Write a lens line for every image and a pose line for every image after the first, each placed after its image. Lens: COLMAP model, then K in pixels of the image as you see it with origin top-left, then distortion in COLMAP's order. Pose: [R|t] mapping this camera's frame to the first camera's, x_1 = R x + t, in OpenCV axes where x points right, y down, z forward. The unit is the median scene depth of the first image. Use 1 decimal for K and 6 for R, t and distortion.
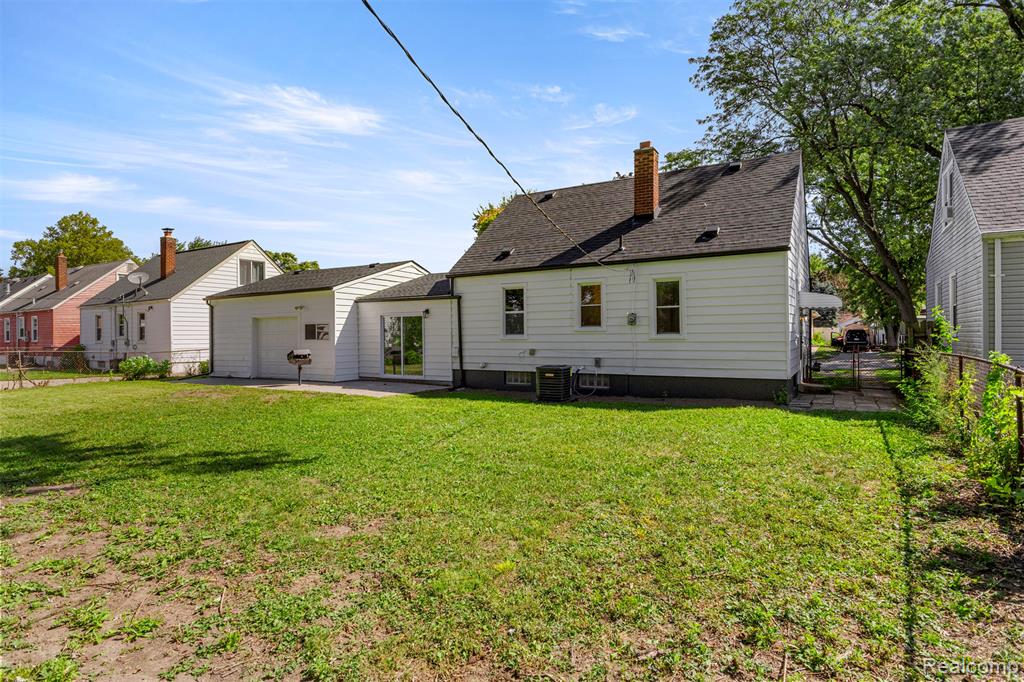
lens RADIAL K [[550.3, 0, 512.5], [0, 550.3, 329.8], [0, 0, 1]] dist [-0.000061, -0.000478]
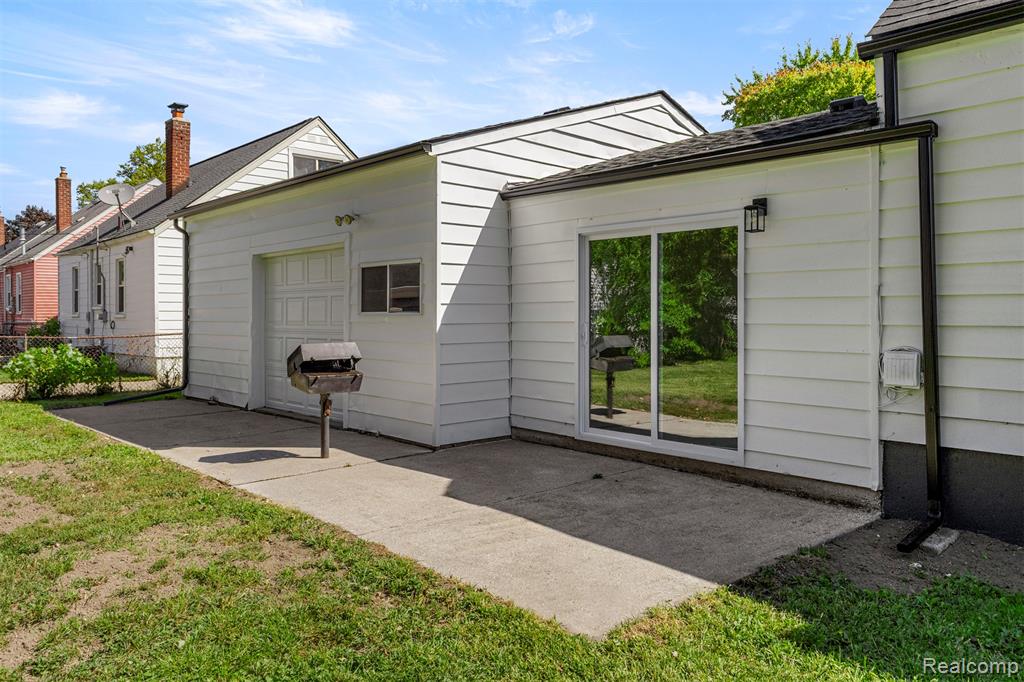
lens RADIAL K [[765.0, 0, 514.9], [0, 765.0, 318.6], [0, 0, 1]] dist [0.009910, 0.001905]
pose [[0.959320, 0.012065, -0.282063, -0.162687], [-0.007642, 0.999830, 0.016776, 0.014244], [0.282217, -0.013937, 0.959249, 0.615681]]
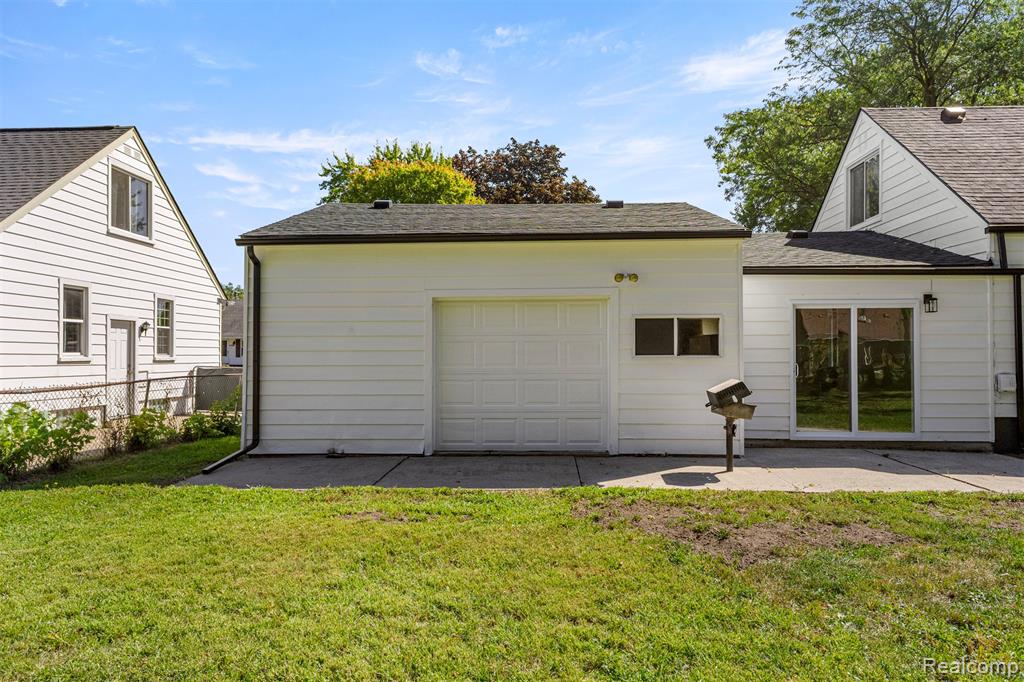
lens RADIAL K [[667.8, 0, 512.0], [0, 667.8, 341.0], [0, 0, 1]] dist [0.003435, 0.000786]
pose [[0.878574, 0.019300, 0.477217, -0.753019], [-0.011506, 0.999748, -0.019250, 0.019197], [-0.477468, 0.011421, 0.878575, 0.655099]]
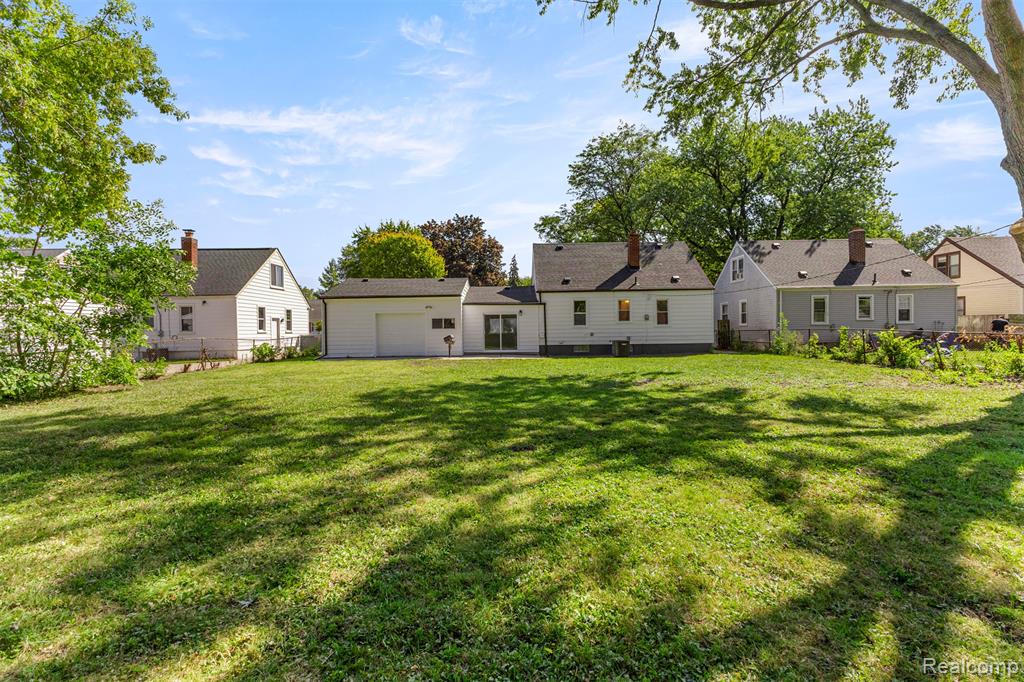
lens RADIAL K [[448.0, 0, 512.0], [0, 448.0, 341.0], [0, 0, 1]] dist [0.010300, -0.000087]
pose [[0.857318, -0.012710, 0.514630, -0.885497], [-0.001143, 0.999646, 0.026593, 0.020107], [-0.514786, -0.023387, 0.857000, -0.170771]]
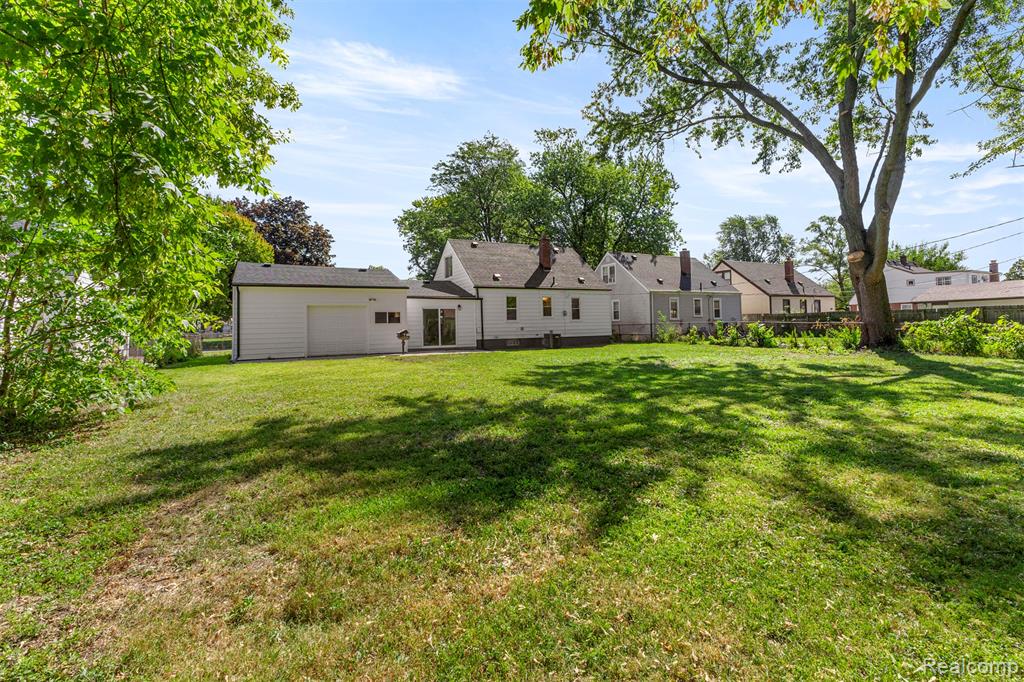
lens RADIAL K [[457.8, 0, 512.3], [0, 457.8, 320.0], [0, 0, 1]] dist [0.003583, 0.000118]
pose [[0.509100, 0.012444, 0.860618, -1.268310], [0.006036, 0.999819, -0.018028, 0.034463], [-0.860686, 0.014373, 0.508932, 0.149797]]
